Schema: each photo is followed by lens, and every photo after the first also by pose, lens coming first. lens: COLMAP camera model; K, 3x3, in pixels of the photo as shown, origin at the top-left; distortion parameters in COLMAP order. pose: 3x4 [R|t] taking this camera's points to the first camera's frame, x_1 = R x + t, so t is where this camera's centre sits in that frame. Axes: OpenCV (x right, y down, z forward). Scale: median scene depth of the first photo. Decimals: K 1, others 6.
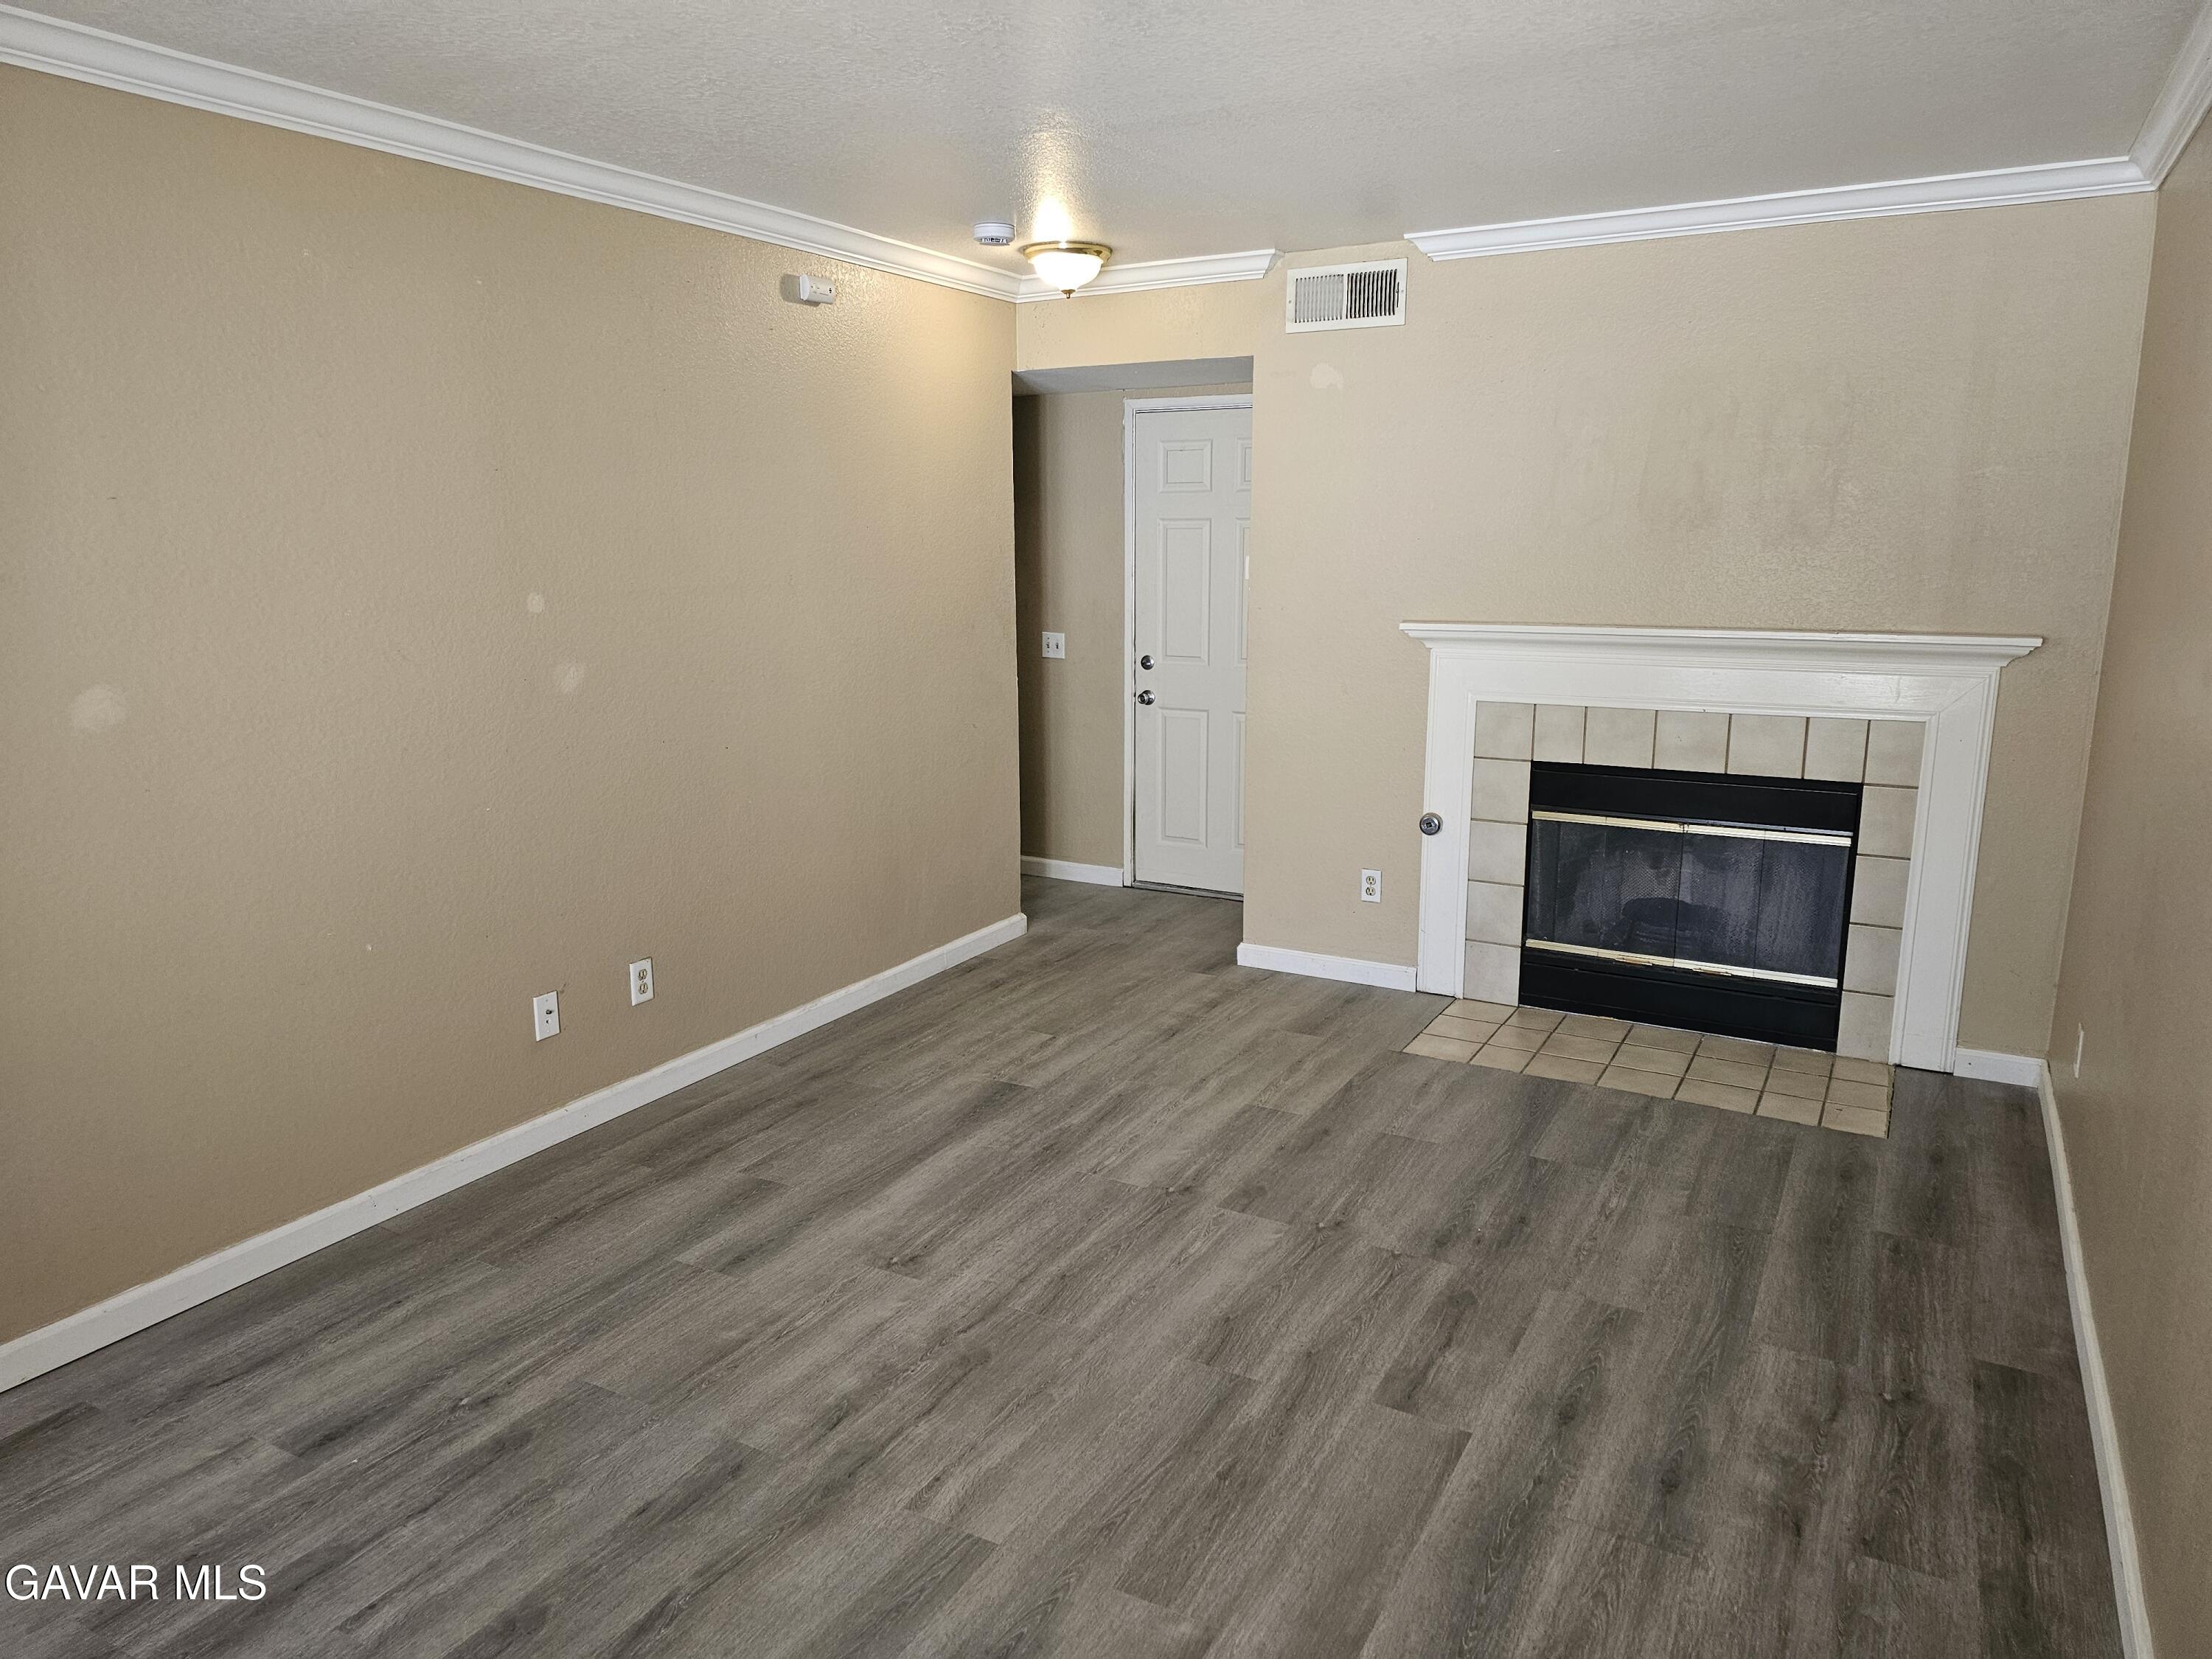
lens RADIAL K [[1482.3, 0, 1107.5], [0, 1482.3, 818.7], [0, 0, 1]] dist [0.084370, -0.076765]
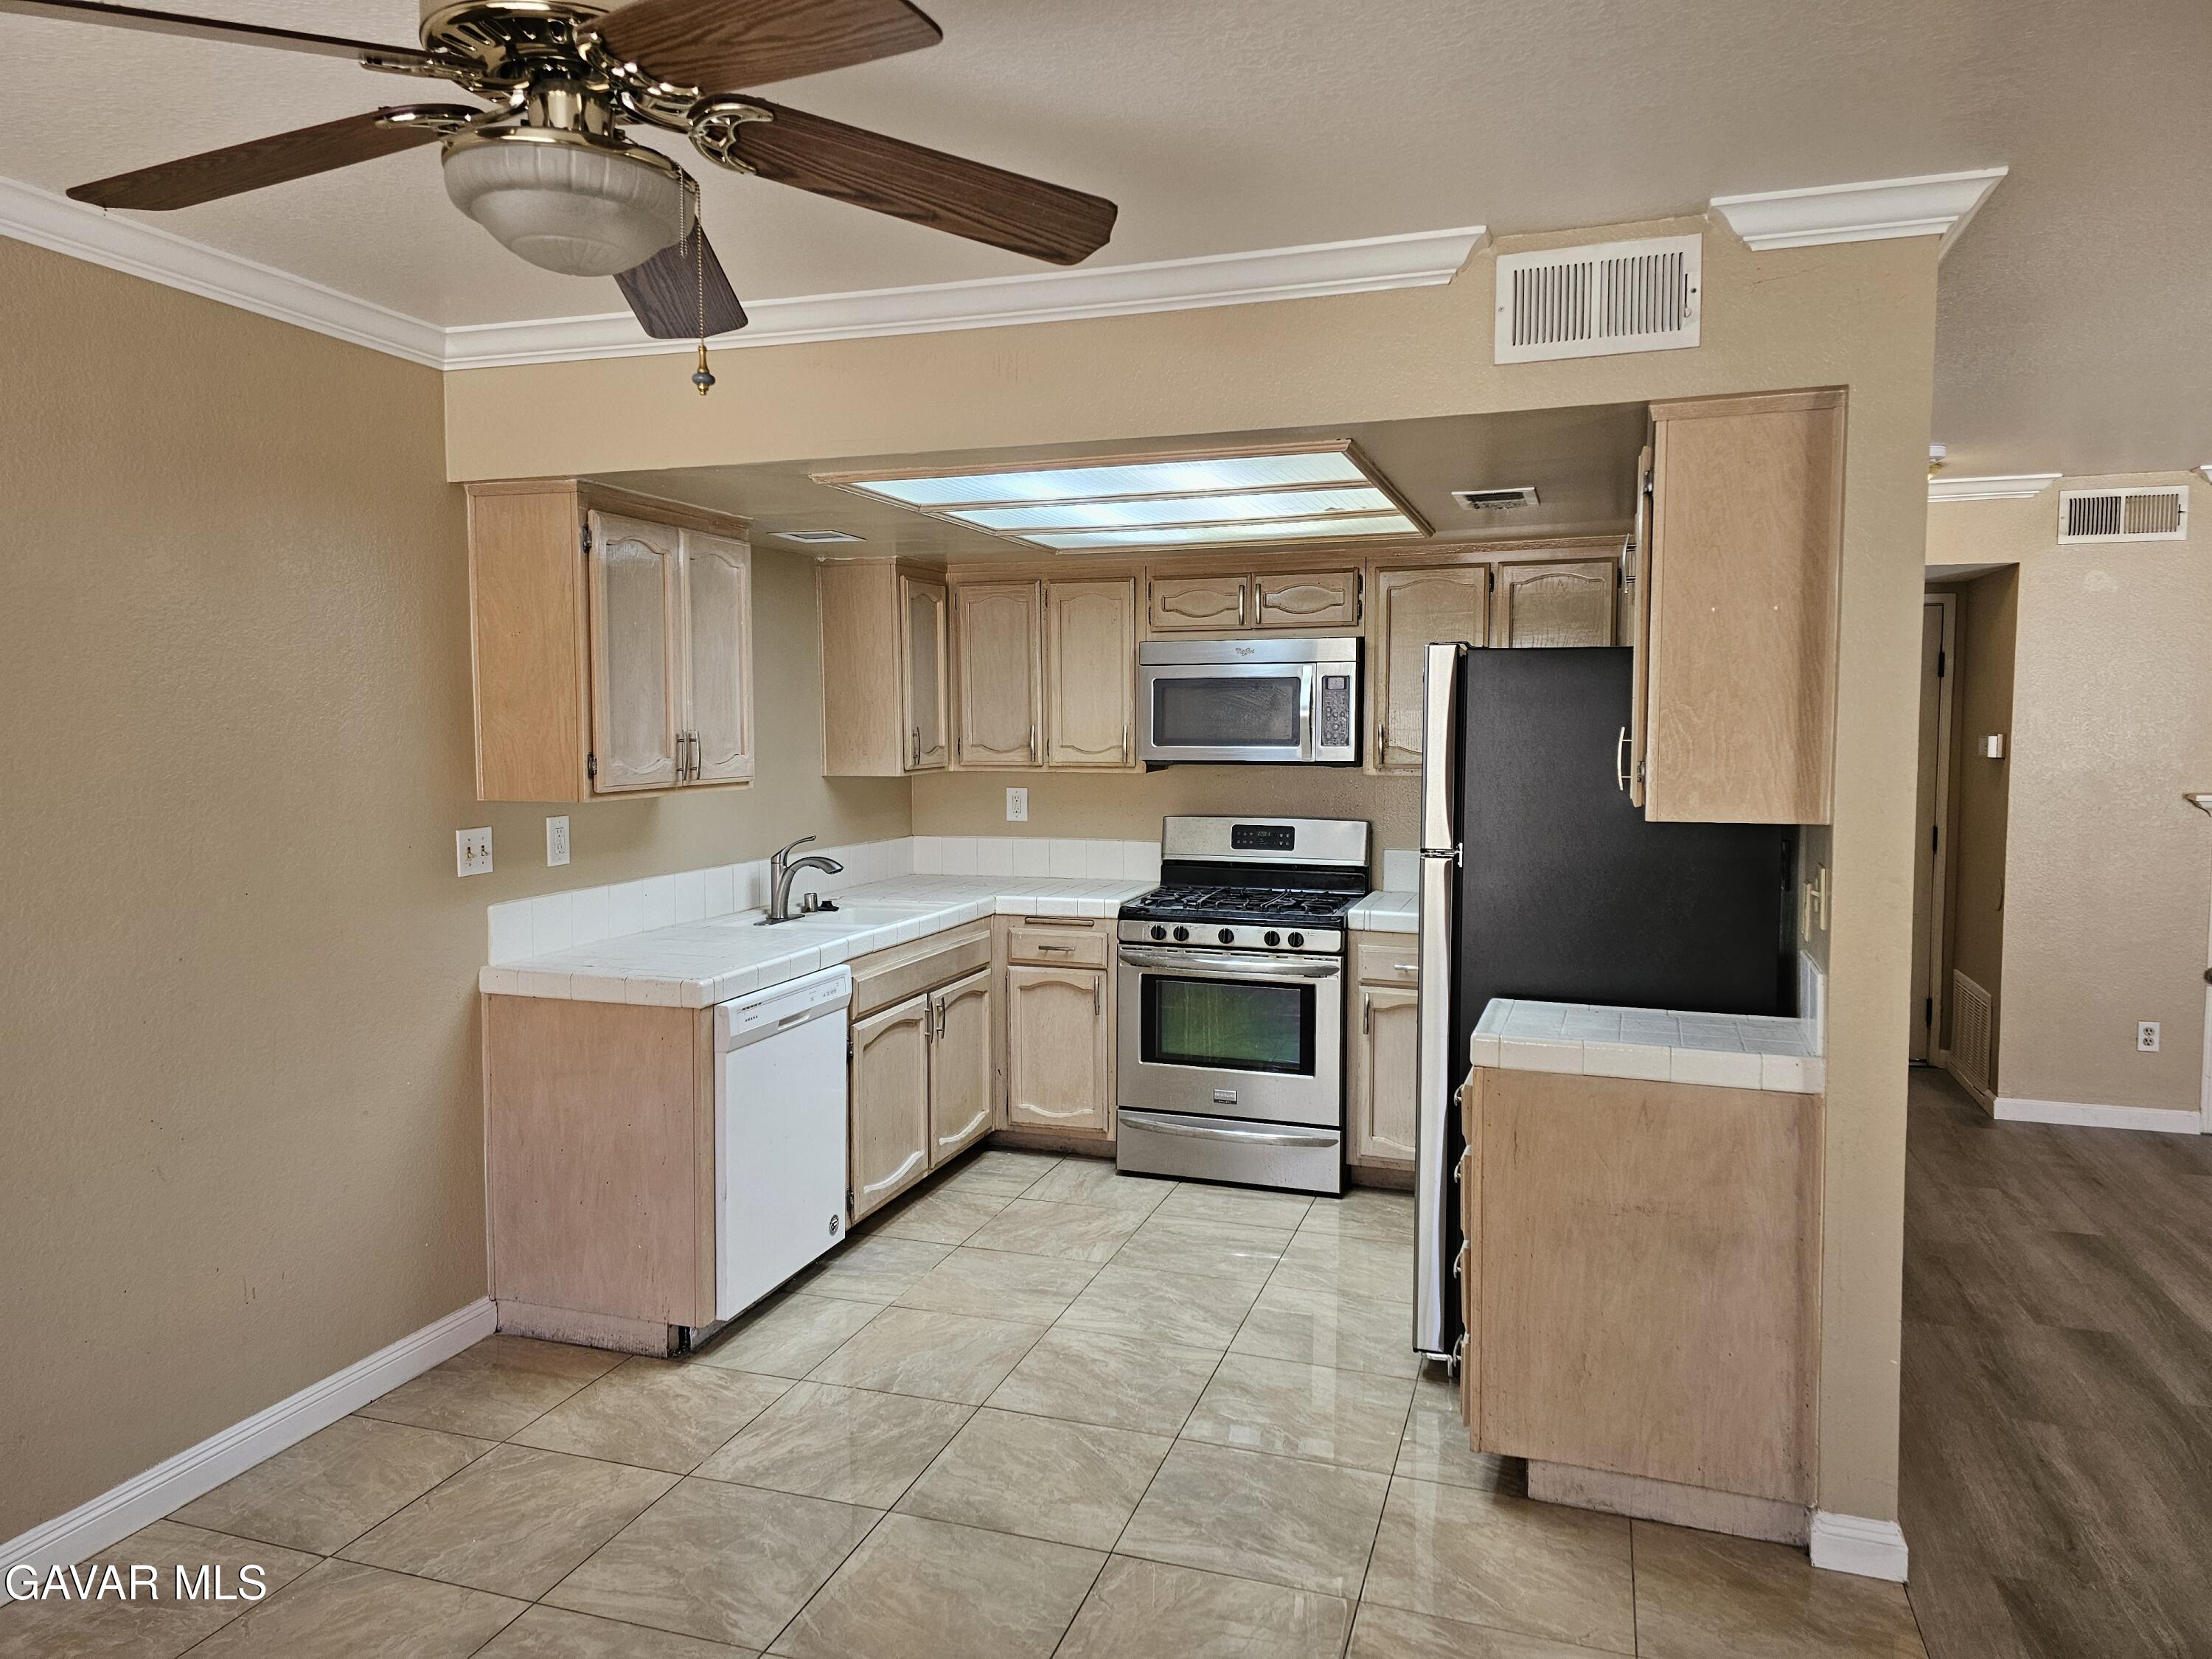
lens RADIAL K [[1482.3, 0, 1107.5], [0, 1482.3, 818.7], [0, 0, 1]] dist [0.084370, -0.076765]
pose [[0.981440, -0.008061, 0.191599, -1.170089], [0.032557, 0.991616, -0.125051, 0.001579], [-0.188985, 0.128968, 0.973474, 0.069129]]
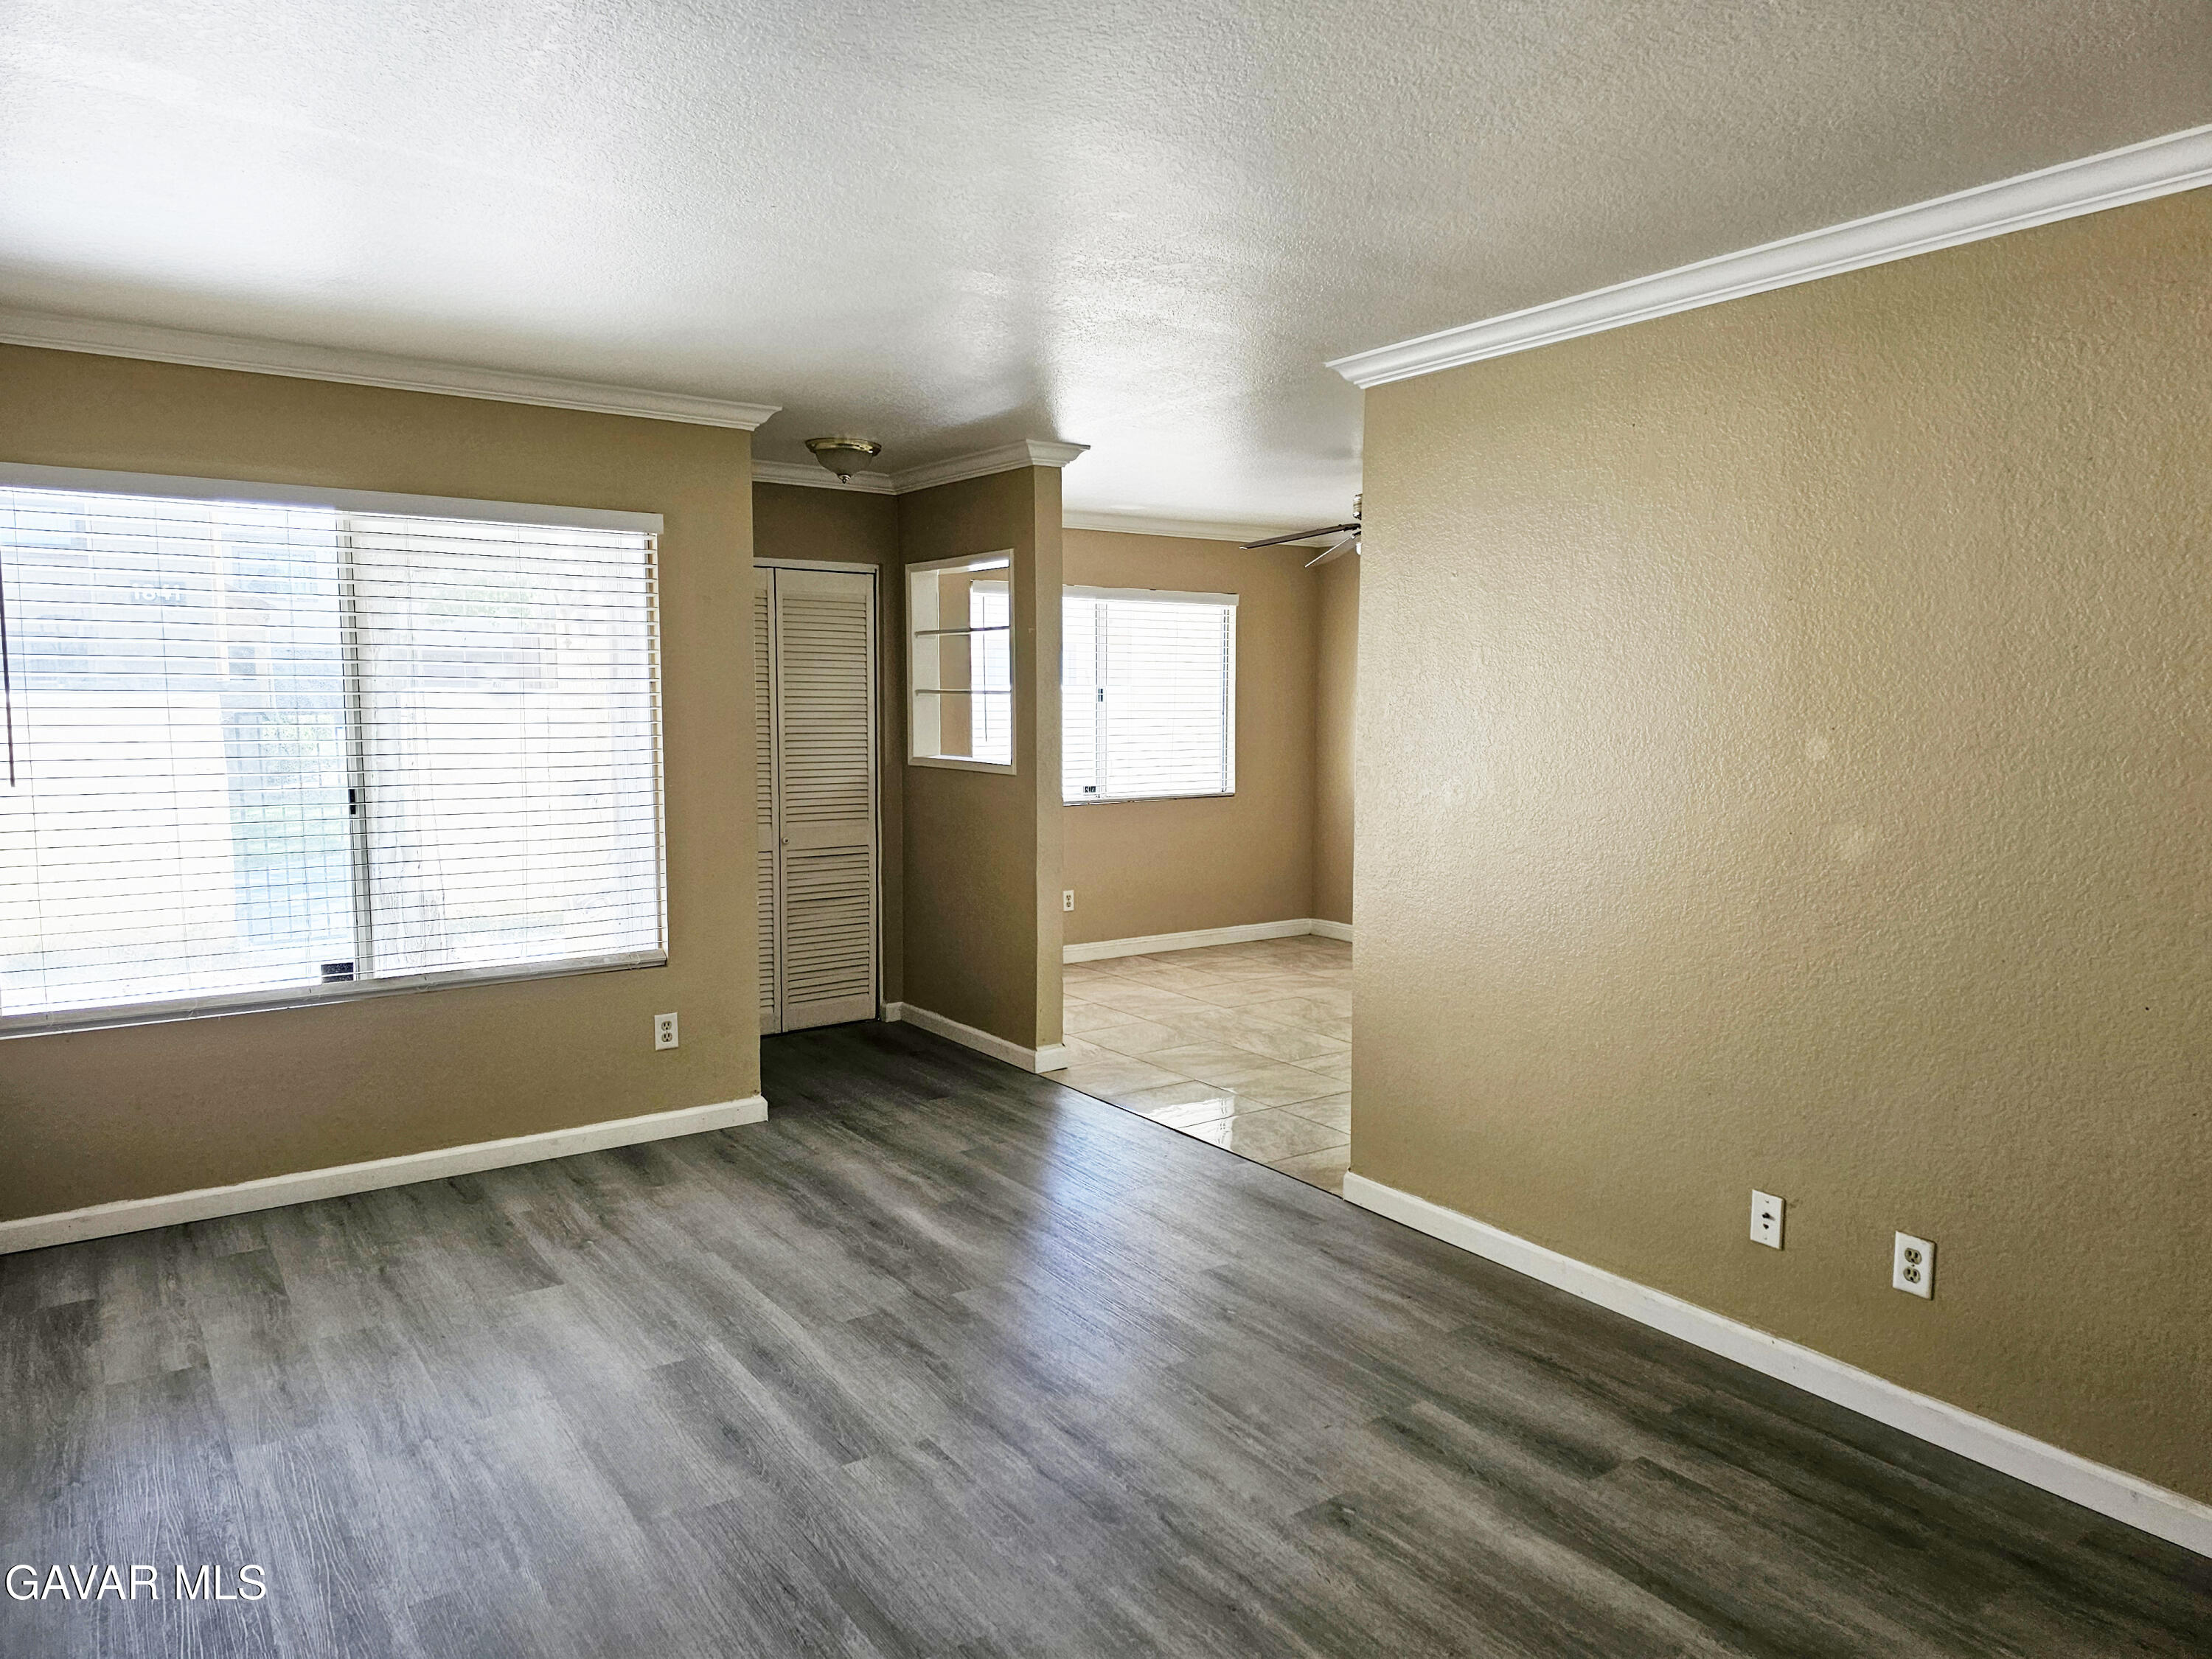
lens RADIAL K [[1454.9, 0, 1106.0], [0, 1454.9, 829.5], [0, 0, 1]] dist [0.066153, -0.059421]
pose [[-0.436900, 0.087986, -0.895197, 0.603050], [-0.177942, 0.967083, 0.181896, -0.195363], [0.881734, 0.238764, -0.406862, 1.081384]]
